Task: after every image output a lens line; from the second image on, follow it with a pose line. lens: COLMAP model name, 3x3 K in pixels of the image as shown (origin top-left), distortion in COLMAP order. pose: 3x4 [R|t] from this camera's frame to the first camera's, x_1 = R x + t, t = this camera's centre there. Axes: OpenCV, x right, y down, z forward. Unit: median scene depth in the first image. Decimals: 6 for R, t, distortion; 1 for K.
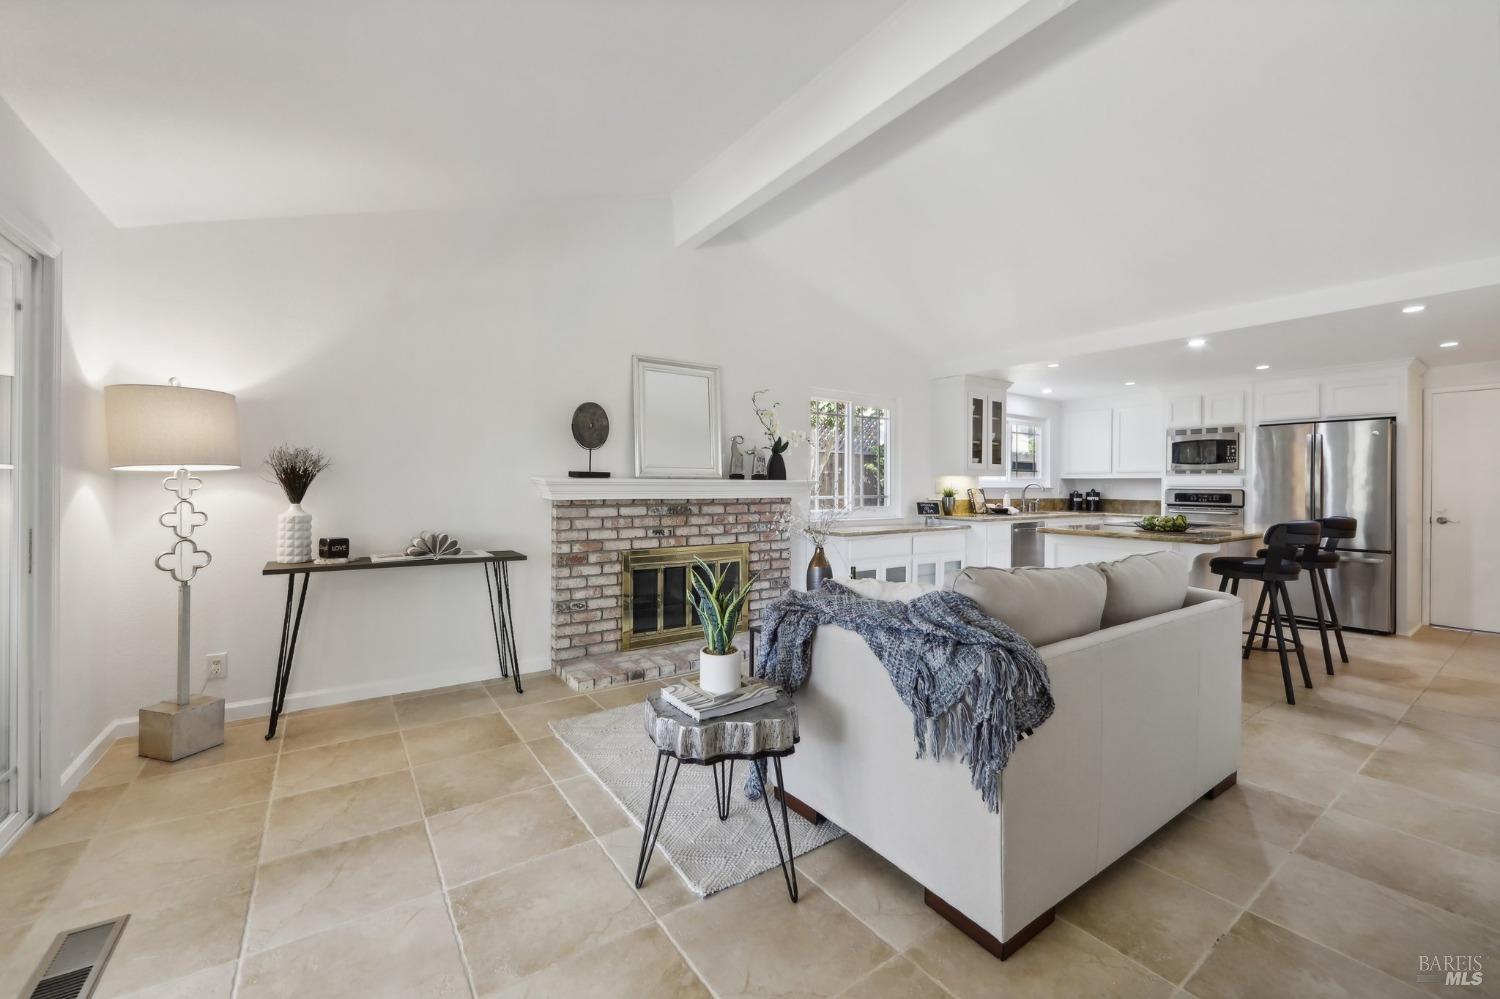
lens RADIAL K [[604.3, 0, 749.5], [0, 604.3, 479.2], [0, 0, 1]] dist [-0.015510, 0.003209]
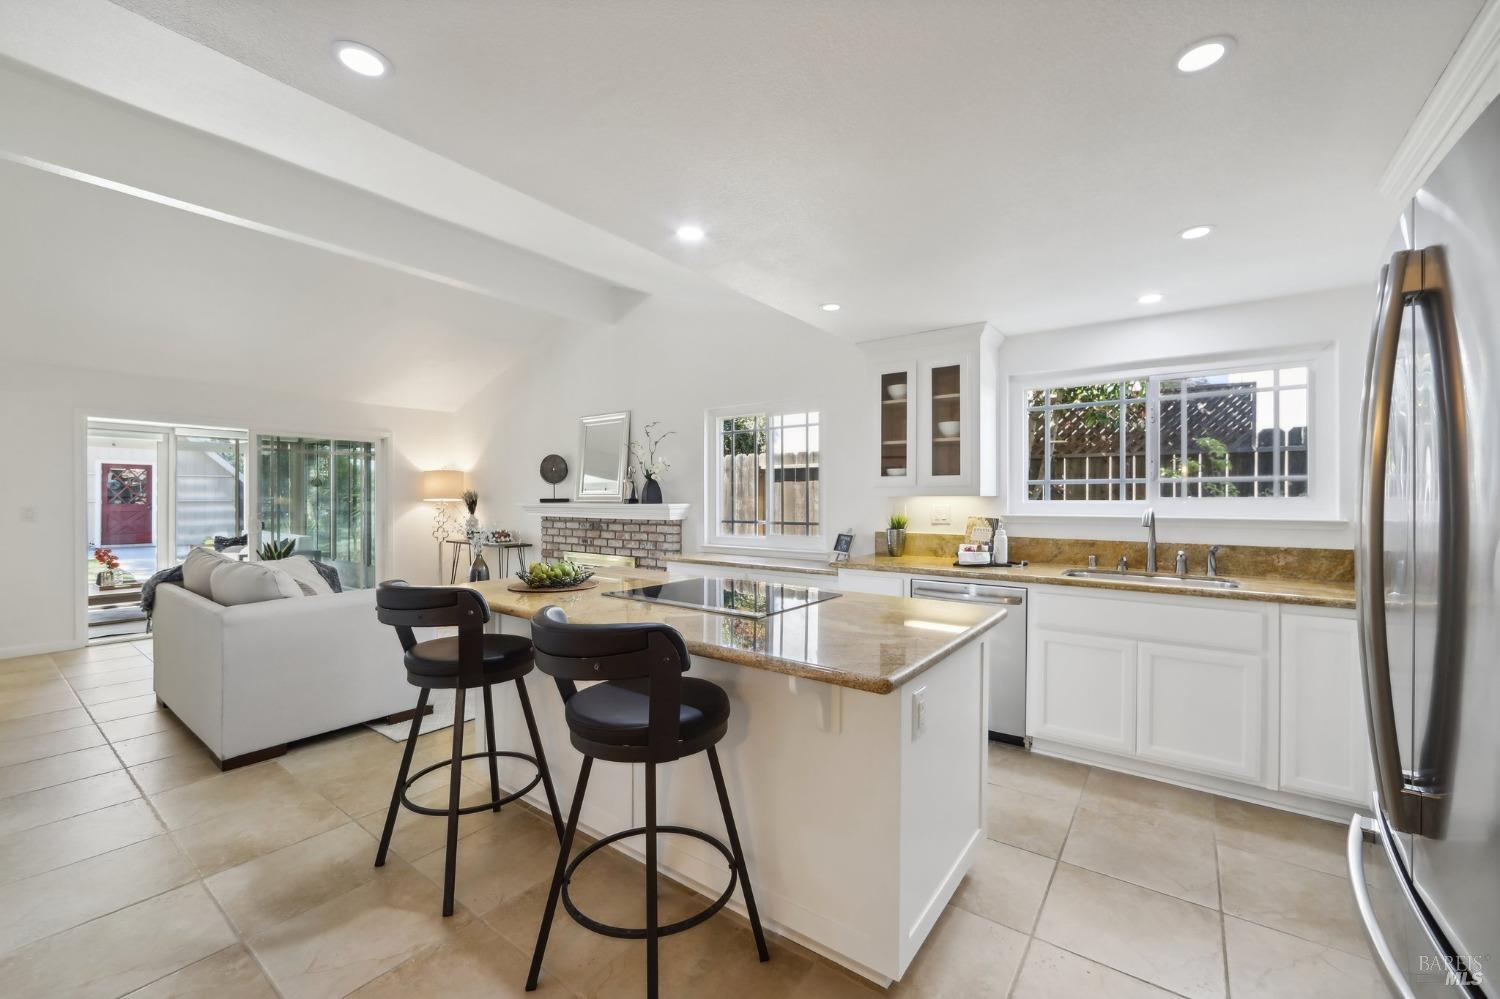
lens RADIAL K [[604.3, 0, 758.5], [0, 604.3, 498.3], [0, 0, 1]] dist [-0.015510, 0.003209]
pose [[0.315685, -0.002322, -0.948861, 1.335270], [0.011018, 0.999939, 0.001219, -0.009021], [0.948800, -0.010839, 0.315691, 0.968793]]
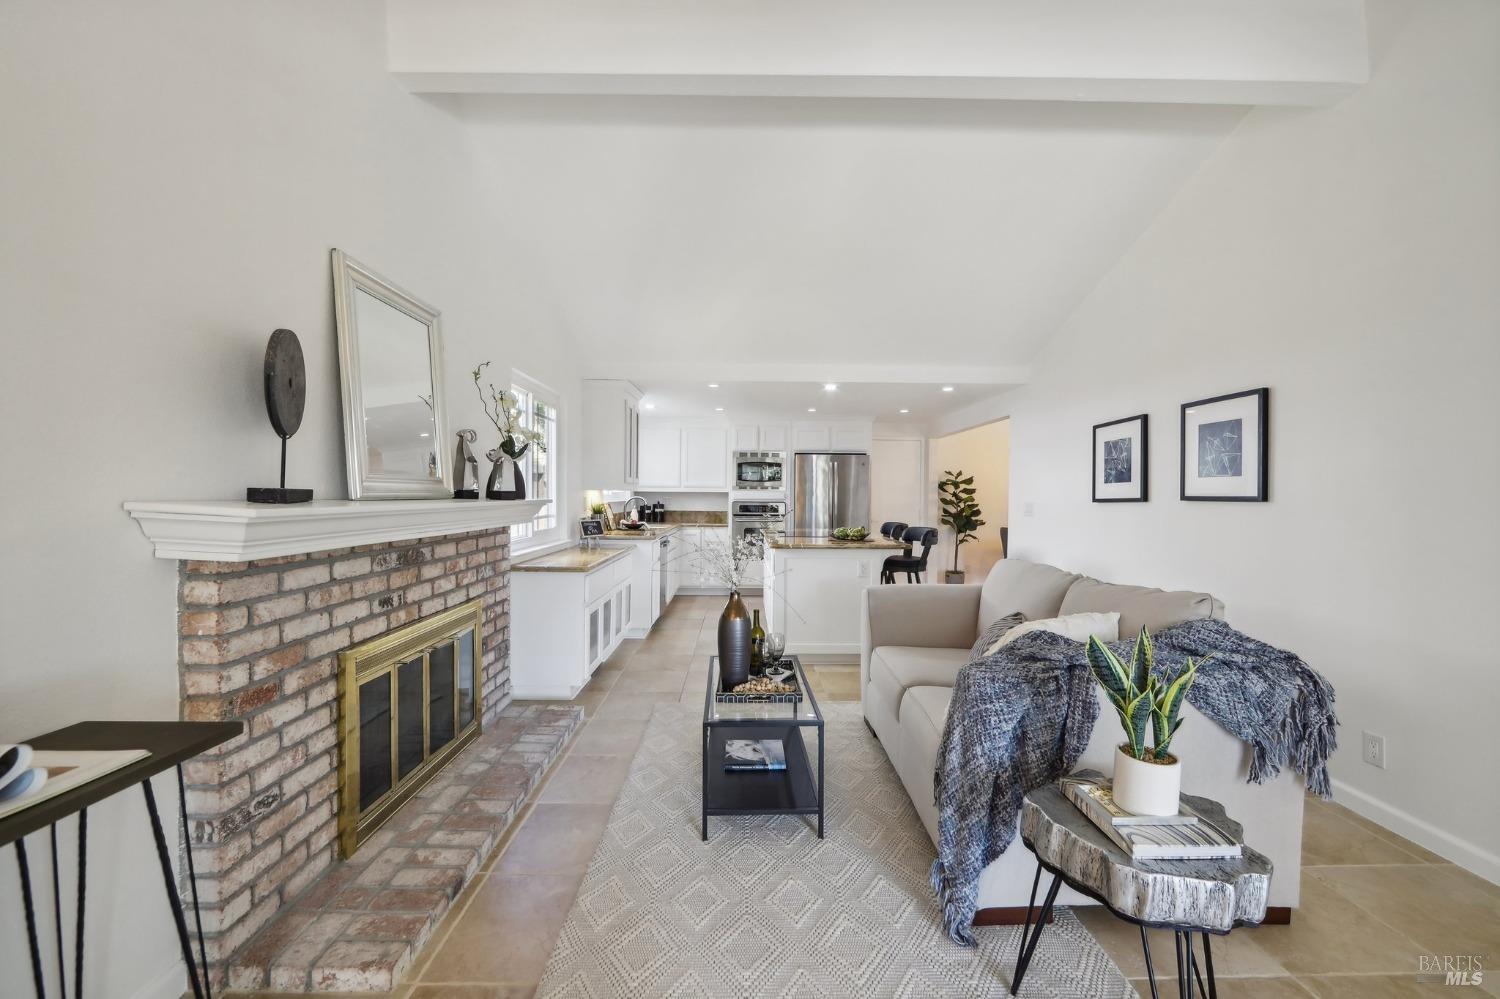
lens RADIAL K [[604.3, 0, 755.6], [0, 604.3, 492.6], [0, 0, 1]] dist [-0.015510, 0.003209]
pose [[0.562021, 0.000754, 0.827123, -0.415451], [-0.011942, 0.999903, 0.007203, -0.016414], [-0.827037, -0.013925, 0.561975, 0.450982]]
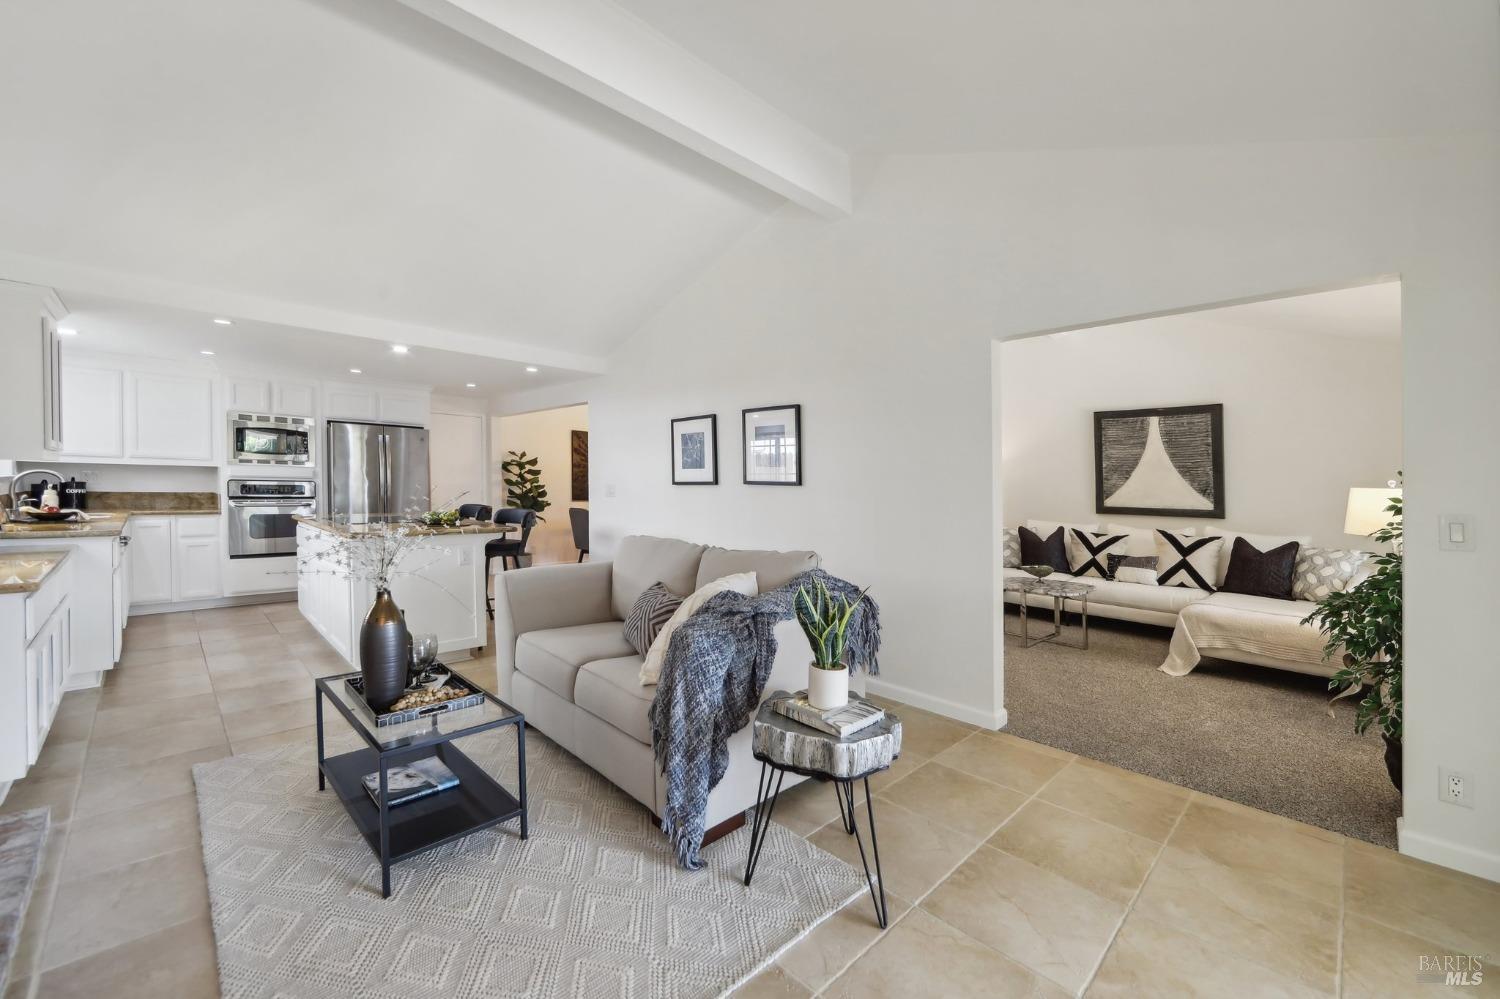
lens RADIAL K [[604.3, 0, 765.0], [0, 604.3, 461.1], [0, 0, 1]] dist [-0.015510, 0.003209]
pose [[-0.176931, 0.025370, 0.983896, -0.472580], [-0.033680, 0.998926, -0.031814, -0.014660], [-0.983647, -0.038766, -0.175886, 0.583631]]
